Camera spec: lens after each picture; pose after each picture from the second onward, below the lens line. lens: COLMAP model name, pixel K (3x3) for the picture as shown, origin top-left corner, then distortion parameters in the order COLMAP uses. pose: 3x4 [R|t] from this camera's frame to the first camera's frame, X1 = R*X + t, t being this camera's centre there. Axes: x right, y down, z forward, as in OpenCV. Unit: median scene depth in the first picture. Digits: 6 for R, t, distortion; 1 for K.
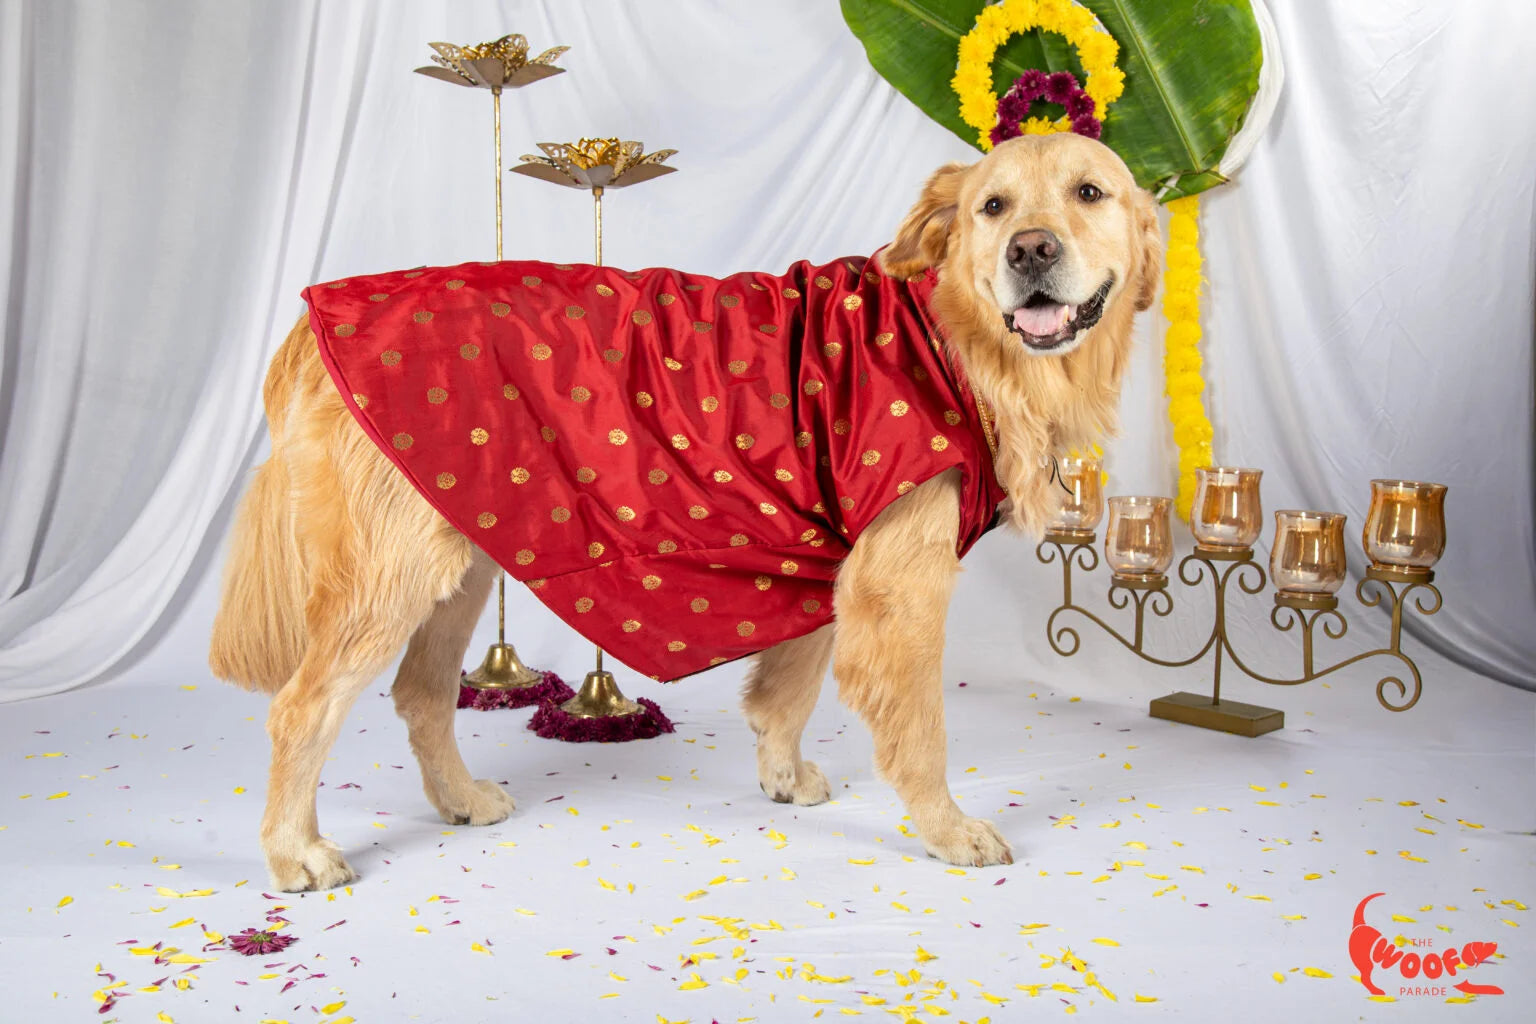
lens RADIAL K [[1869.4, 0, 768.0], [0, 1869.4, 512.0], [0, 0, 1]] dist [0.007241, 0.026430]
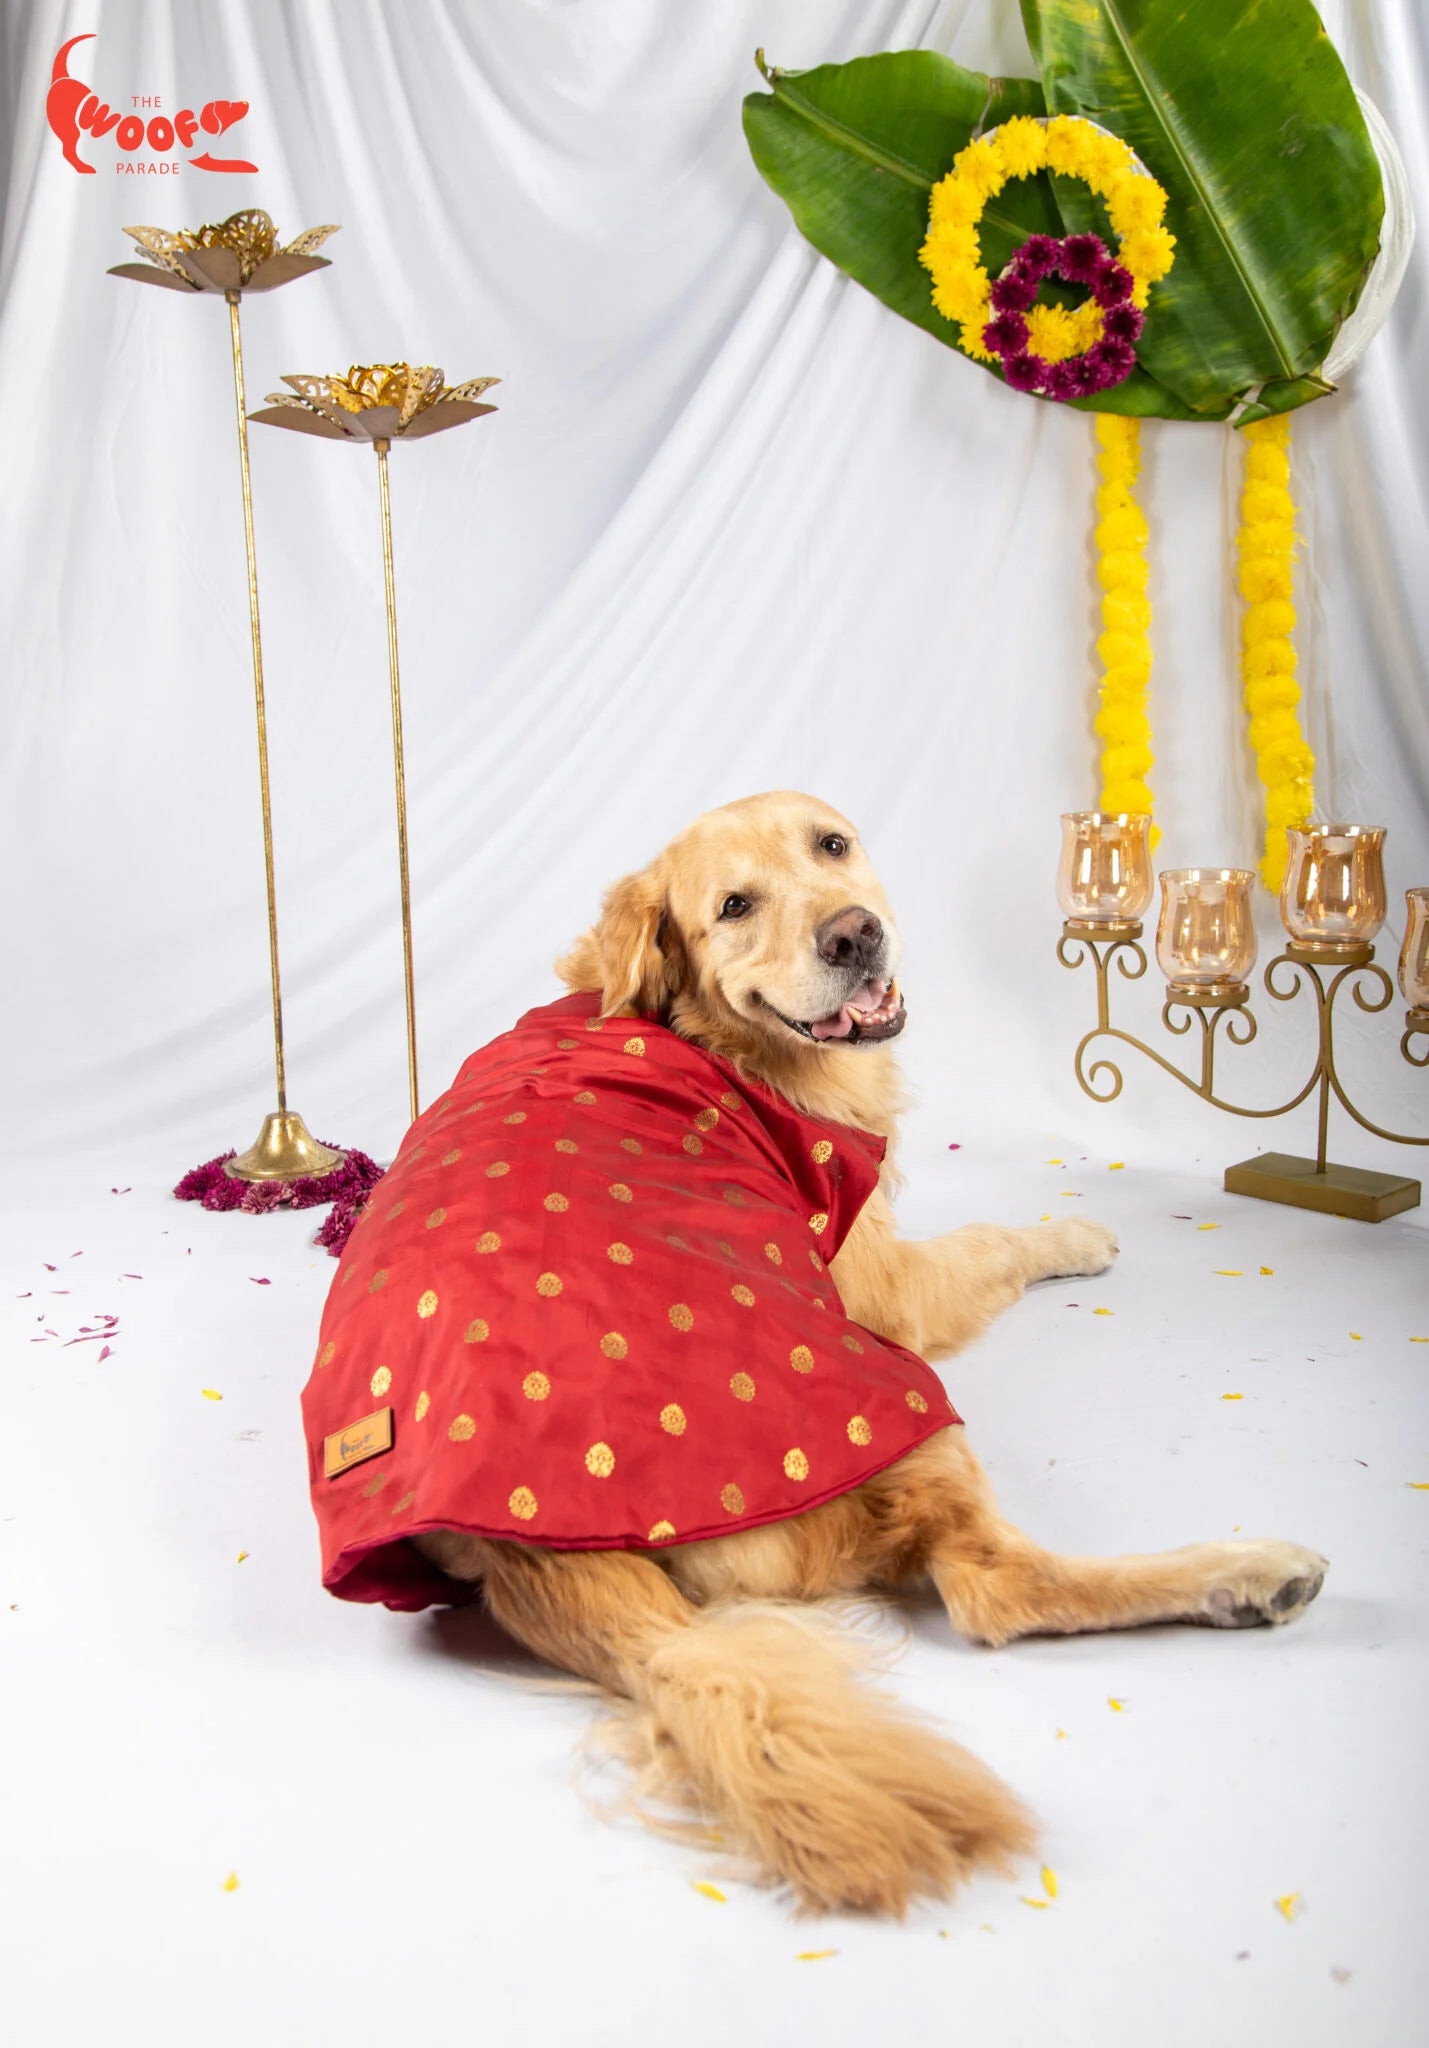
lens RADIAL K [[2403.7, 0, 699.8], [0, 2403.7, 1038.1], [0, 0, 1]] dist [0.008576, -0.023981]
pose [[0.999201, -0.029575, -0.026873, 0.035825], [0.031787, 0.995787, 0.086011, -0.028151], [0.024216, -0.086796, 0.995932, 0.116683]]
